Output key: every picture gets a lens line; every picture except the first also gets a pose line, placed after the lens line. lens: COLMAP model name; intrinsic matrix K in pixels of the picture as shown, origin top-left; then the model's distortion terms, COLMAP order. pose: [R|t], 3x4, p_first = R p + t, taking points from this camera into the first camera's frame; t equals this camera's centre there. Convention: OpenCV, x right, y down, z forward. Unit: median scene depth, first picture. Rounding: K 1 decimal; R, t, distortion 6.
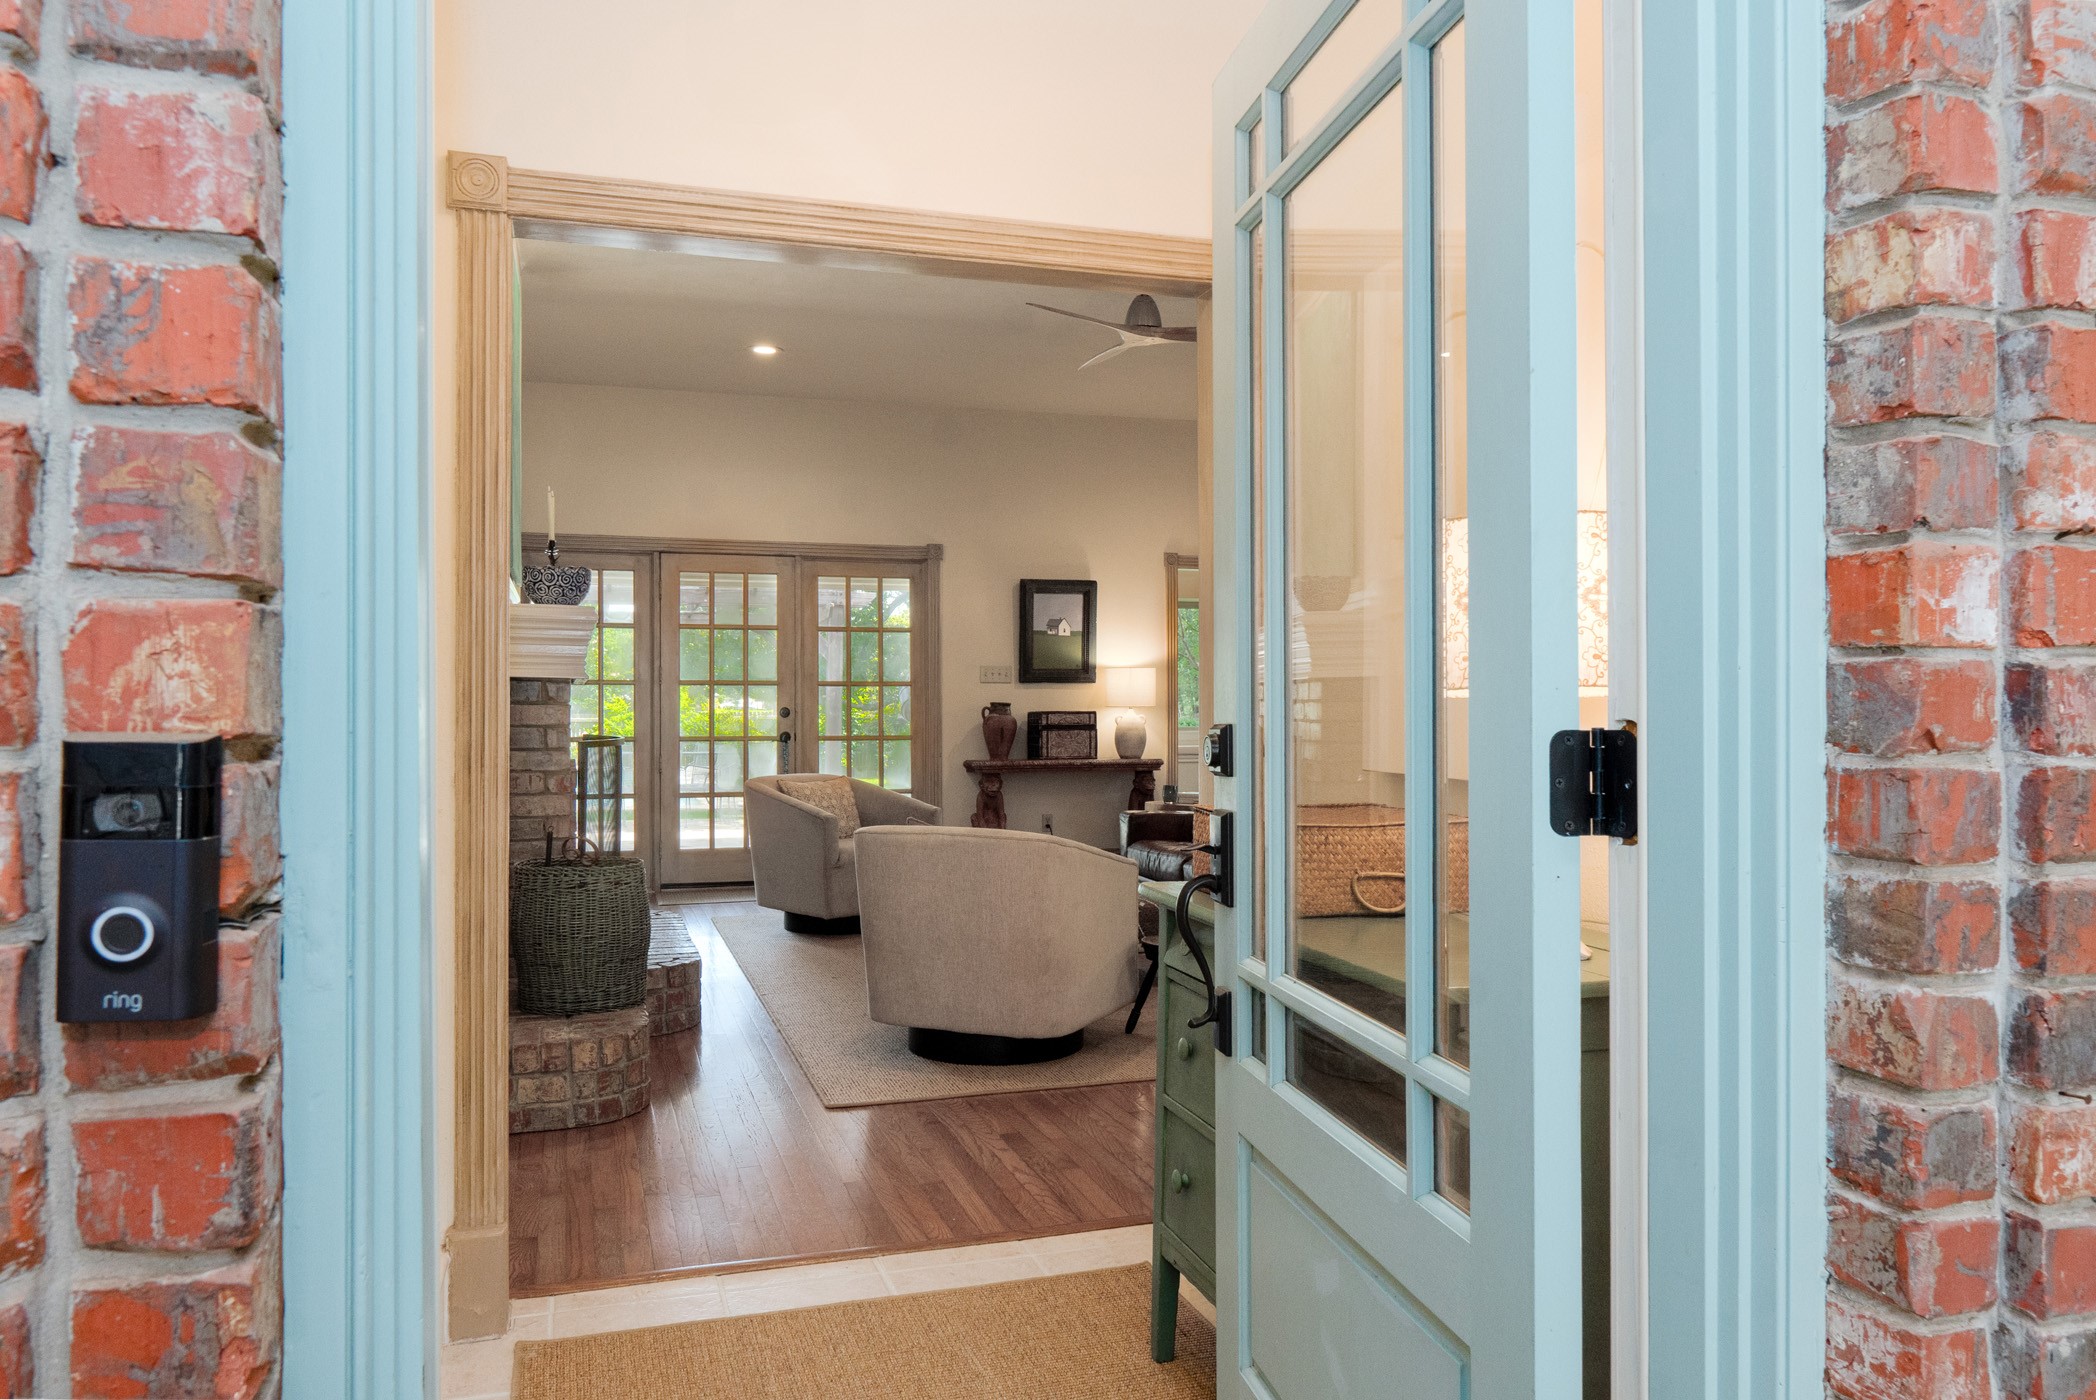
lens RADIAL K [[1450.5, 0, 1048.0], [0, 1450.5, 700.0], [0, 0, 1]] dist [-0.002775, 0.000234]
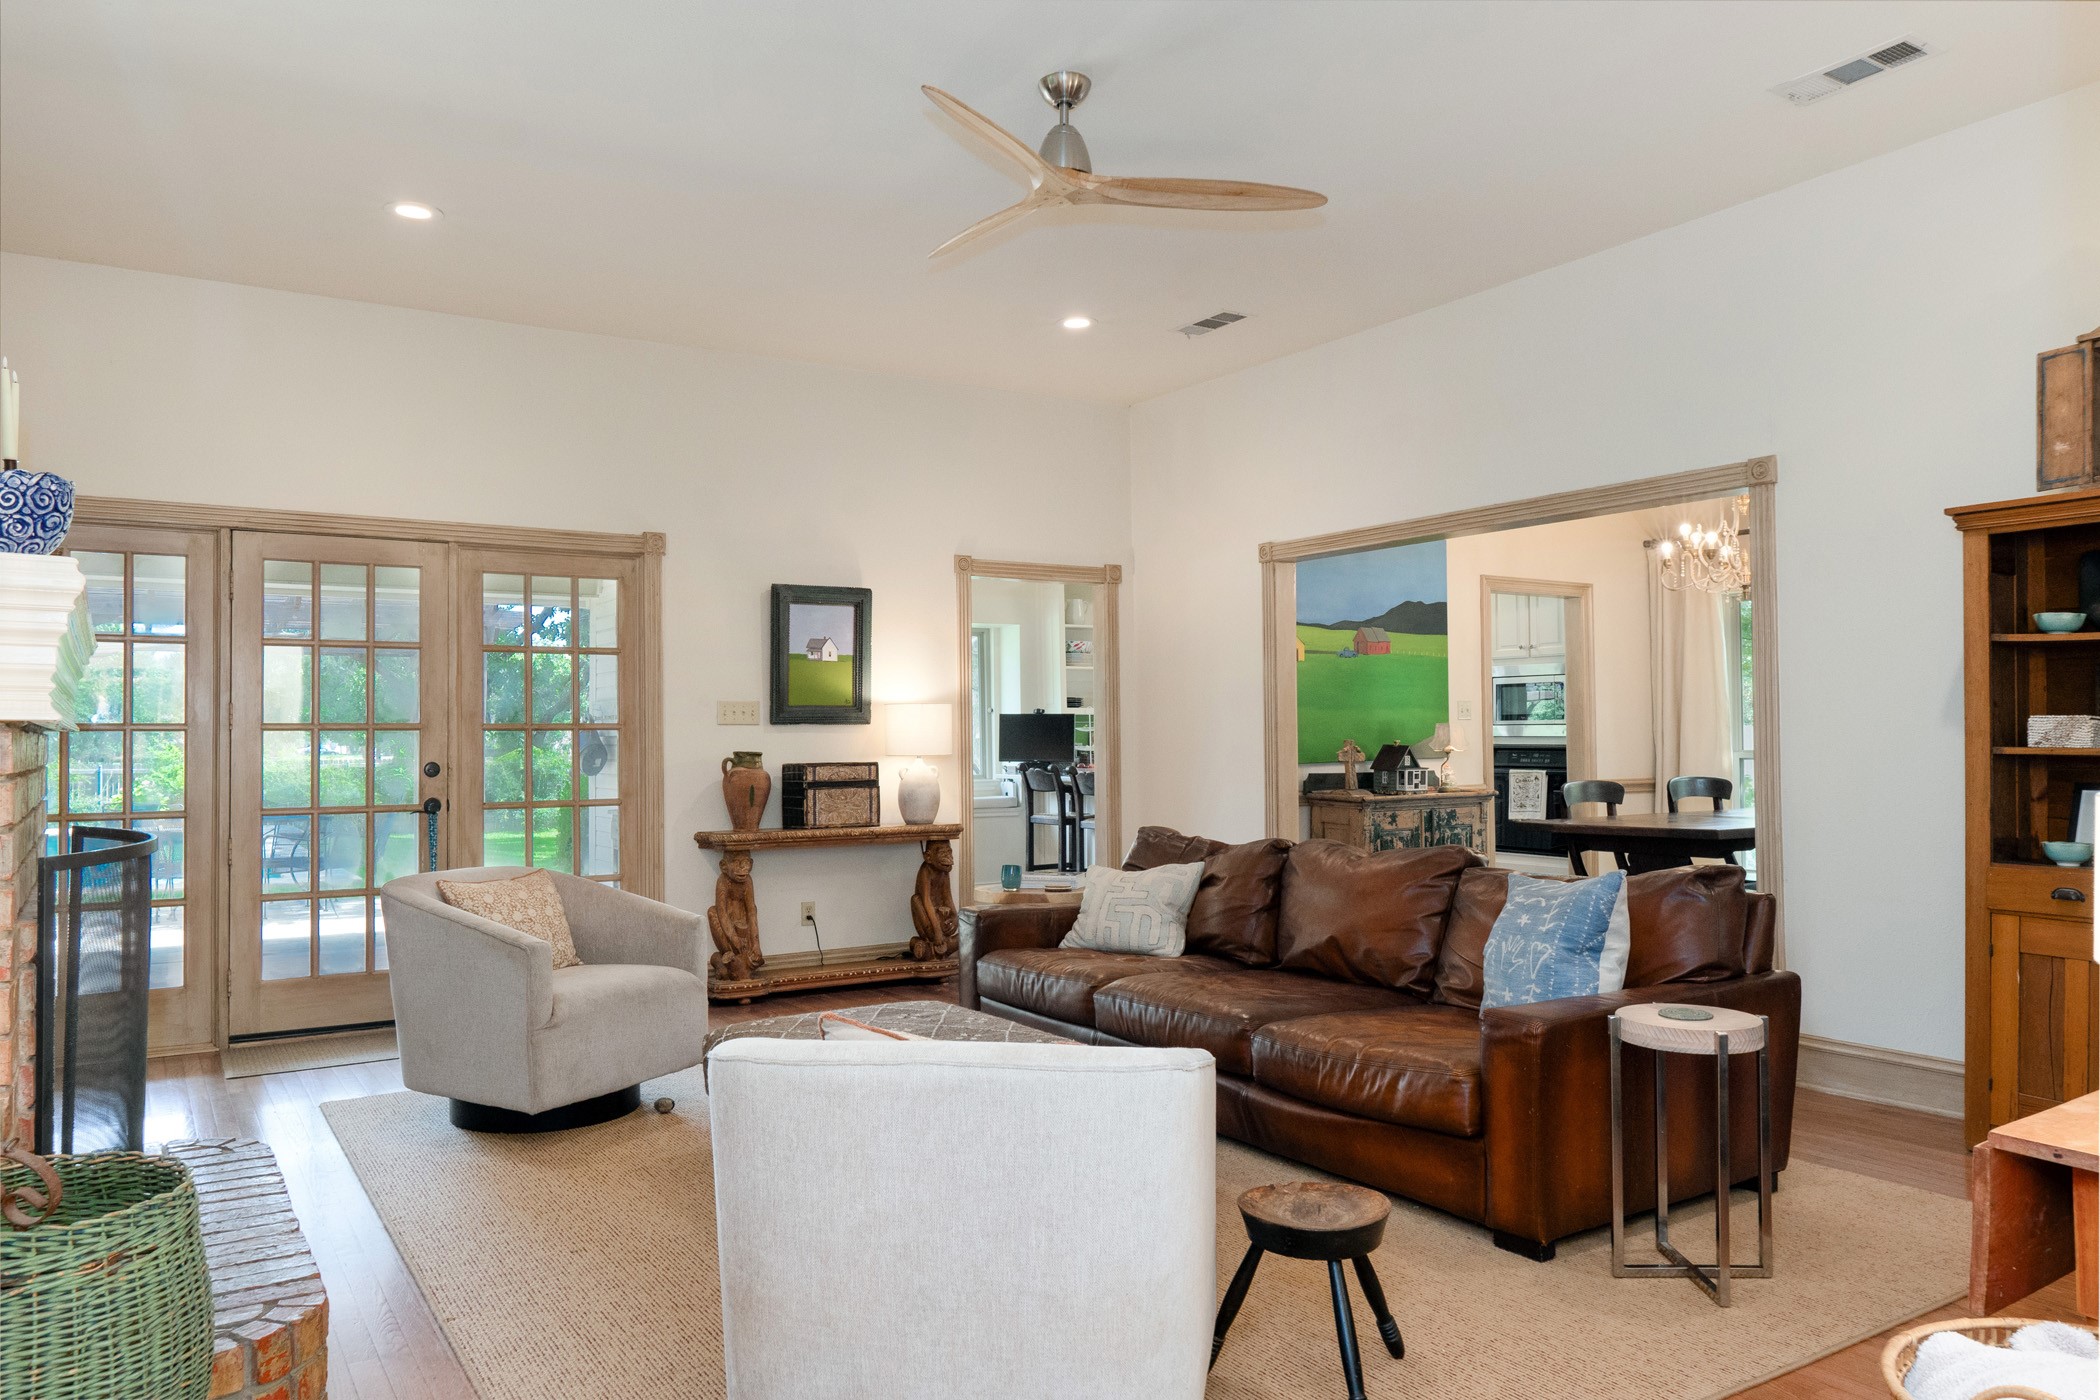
lens RADIAL K [[1453.3, 0, 1050.0], [0, 1453.3, 700.0], [0, 0, 1]] dist [-0.002775, 0.000234]
pose [[0.967414, -0.000364, 0.253200, -0.070593], [0.007229, 0.999631, -0.026183, -0.003962], [-0.253097, 0.027161, 0.967059, 0.255004]]
